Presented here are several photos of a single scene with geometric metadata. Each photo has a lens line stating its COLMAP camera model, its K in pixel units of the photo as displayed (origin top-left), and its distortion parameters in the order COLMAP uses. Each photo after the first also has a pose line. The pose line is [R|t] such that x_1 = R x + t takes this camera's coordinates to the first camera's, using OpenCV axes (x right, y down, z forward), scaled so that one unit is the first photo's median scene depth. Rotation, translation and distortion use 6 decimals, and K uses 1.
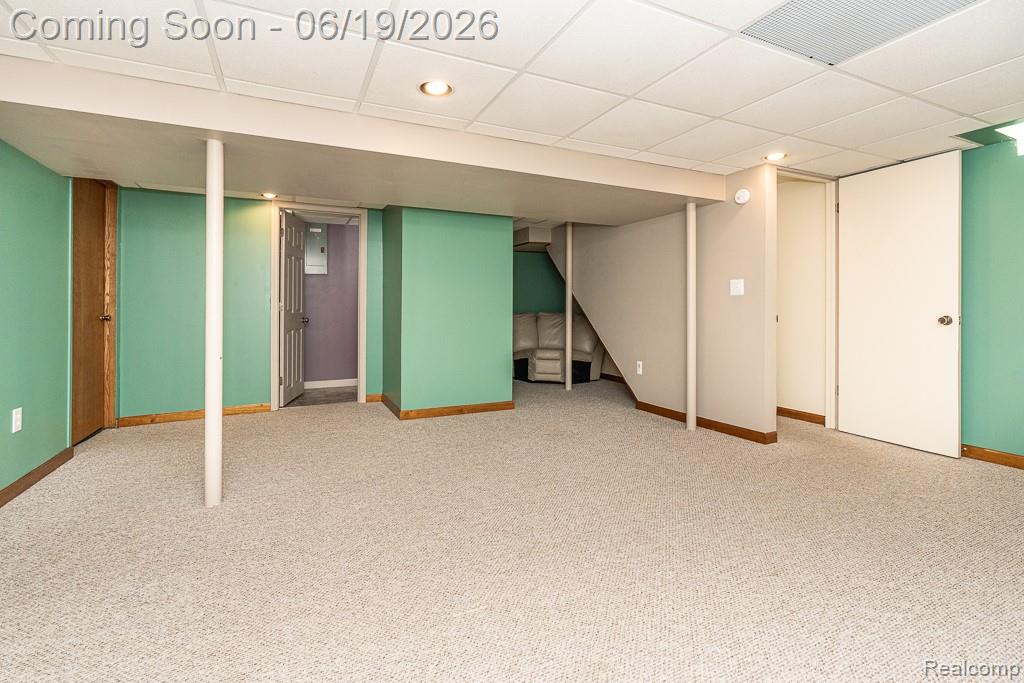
lens RADIAL K [[467.3, 0, 514.0], [0, 467.3, 307.2], [0, 0, 1]] dist [-0.009617, 0.006789]
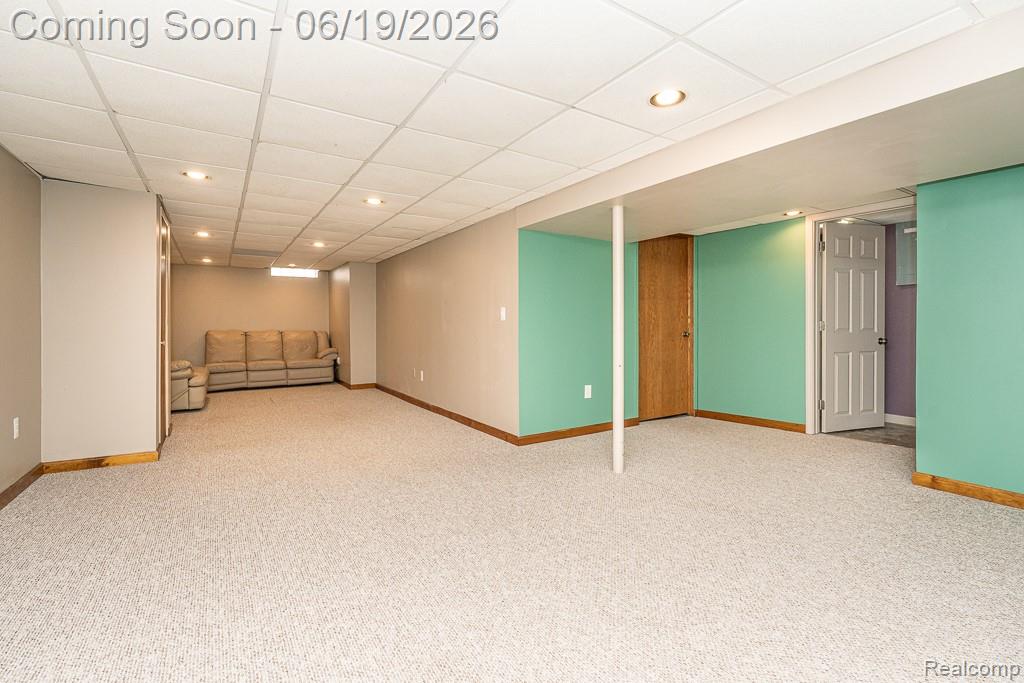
lens RADIAL K [[463.5, 0, 514.3], [0, 463.5, 338.4], [0, 0, 1]] dist [0.002096, 0.000314]
pose [[0.129059, 0.026858, -0.991273, 0.379842], [0.005976, 0.999594, 0.027861, -0.005682], [0.991619, -0.009520, 0.128846, 0.303932]]
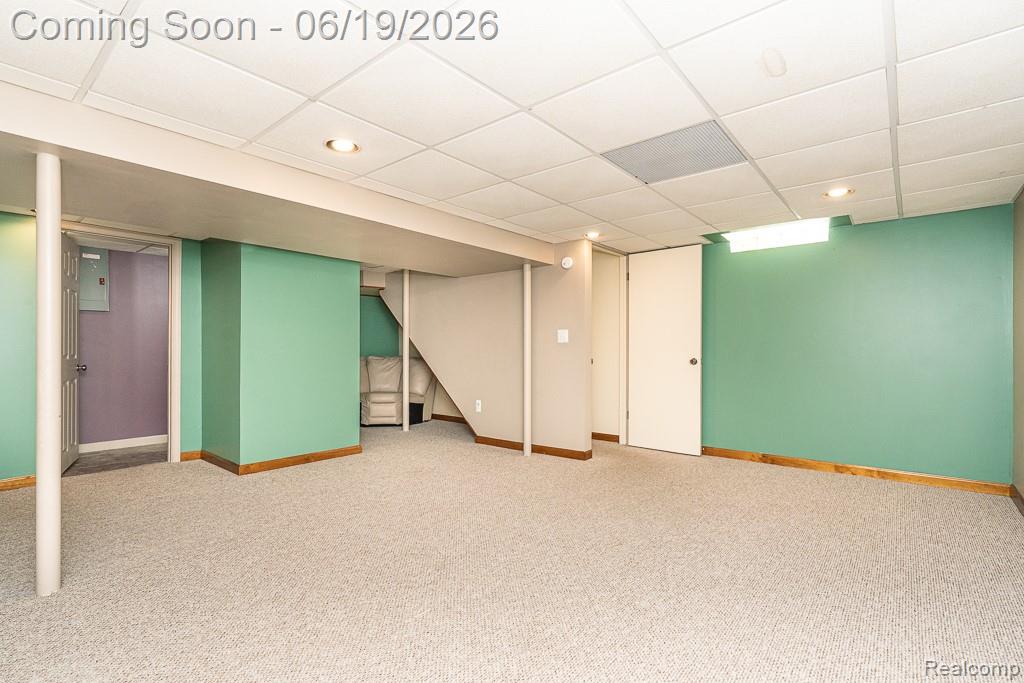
lens RADIAL K [[469.2, 0, 516.8], [0, 469.2, 350.1], [0, 0, 1]] dist [-0.000582, 0.000205]
pose [[0.907037, -0.000130, 0.421050, -0.137743], [-0.000813, 0.999998, 0.002061, -0.006926], [-0.421049, -0.002211, 0.907035, -0.065470]]
